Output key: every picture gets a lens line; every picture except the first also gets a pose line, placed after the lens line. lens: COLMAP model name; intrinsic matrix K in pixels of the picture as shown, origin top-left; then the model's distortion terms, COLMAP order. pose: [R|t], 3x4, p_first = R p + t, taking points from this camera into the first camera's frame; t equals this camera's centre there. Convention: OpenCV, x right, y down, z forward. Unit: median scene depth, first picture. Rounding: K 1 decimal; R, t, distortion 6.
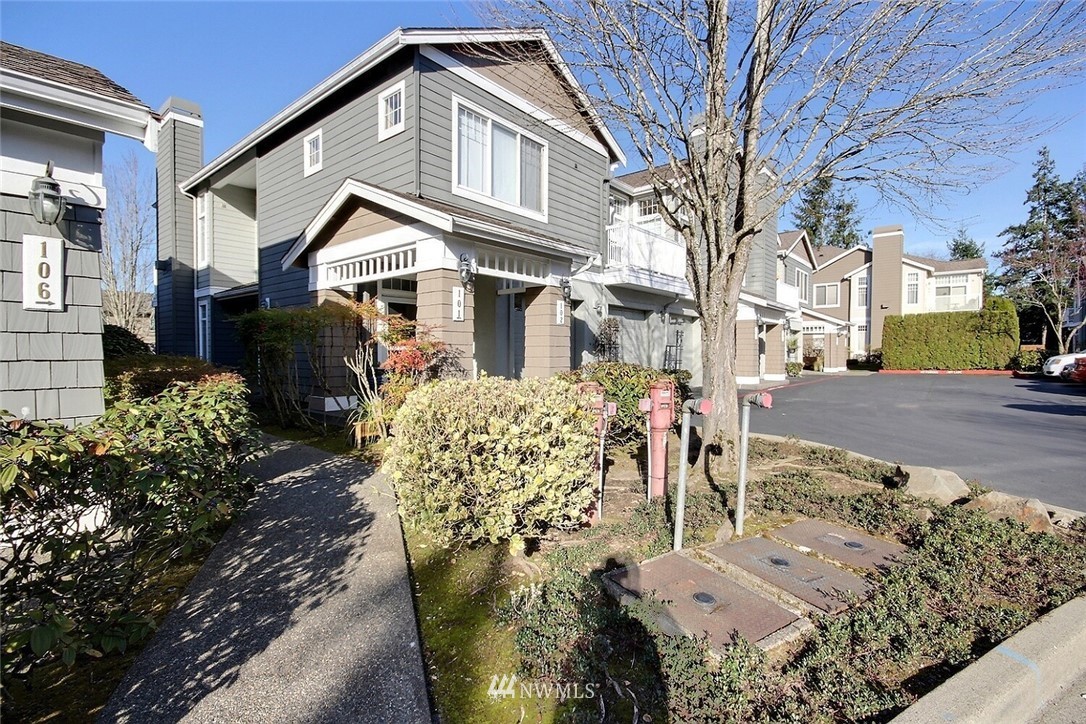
lens RADIAL K [[501.6, 0, 542.6], [0, 501.6, 361.5], [0, 0, 1]] dist [-0.000732, -0.000314]
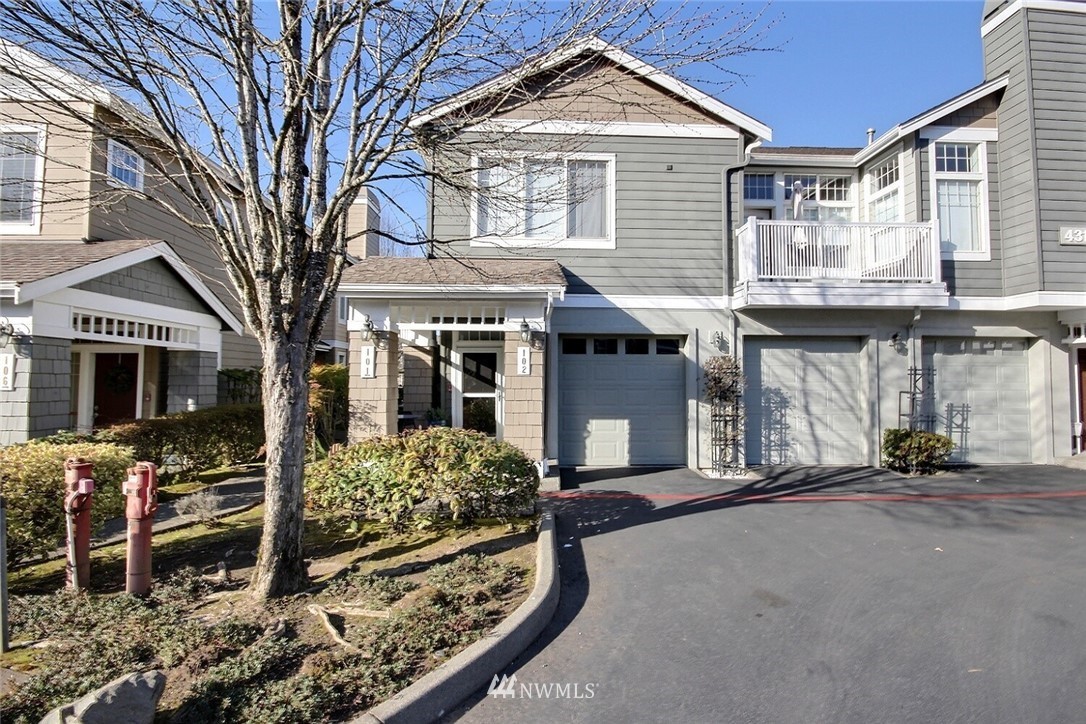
lens RADIAL K [[501.6, 0, 539.8], [0, 501.6, 361.6], [0, 0, 1]] dist [-0.000732, -0.000314]
pose [[0.682413, -0.028666, -0.730405, 0.539520], [-0.012435, 0.998631, -0.050811, -0.041643], [0.730861, 0.043757, 0.681122, 0.343564]]
